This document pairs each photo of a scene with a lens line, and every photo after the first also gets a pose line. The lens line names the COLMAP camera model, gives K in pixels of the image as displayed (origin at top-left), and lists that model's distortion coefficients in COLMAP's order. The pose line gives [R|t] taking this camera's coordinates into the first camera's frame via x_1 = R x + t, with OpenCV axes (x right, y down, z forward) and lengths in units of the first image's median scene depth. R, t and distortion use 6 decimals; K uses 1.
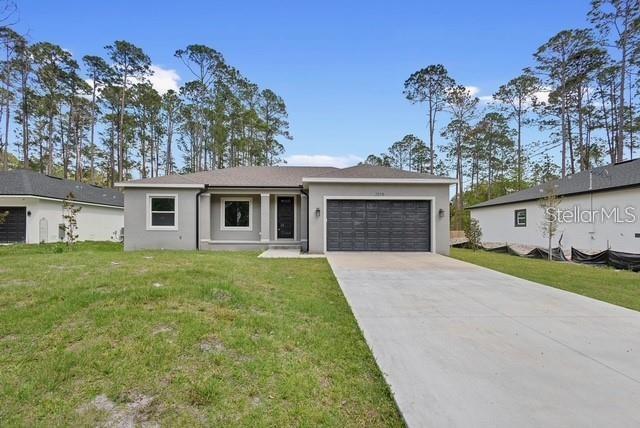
lens RADIAL K [[296.1, 0, 320.1], [0, 296.1, 229.8], [0, 0, 1]] dist [-0.001018, 0.000561]
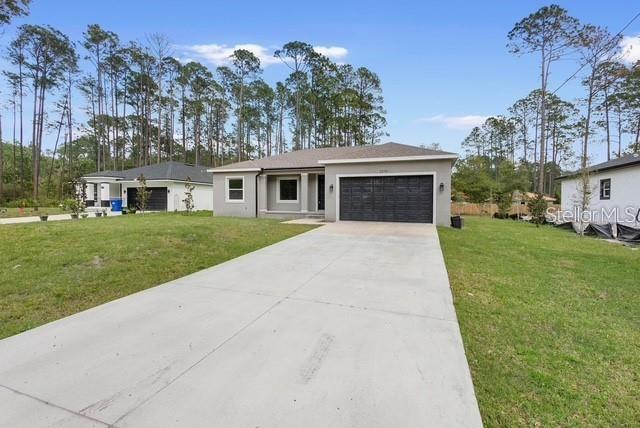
lens RADIAL K [[296.2, 0, 319.1], [0, 296.2, 211.5], [0, 0, 1]] dist [0.011362, -0.000664]
pose [[0.925641, 0.013995, -0.378144, 0.245484], [-0.002848, 0.999545, 0.030020, 0.000056], [0.378393, -0.026711, 0.925260, -0.091470]]
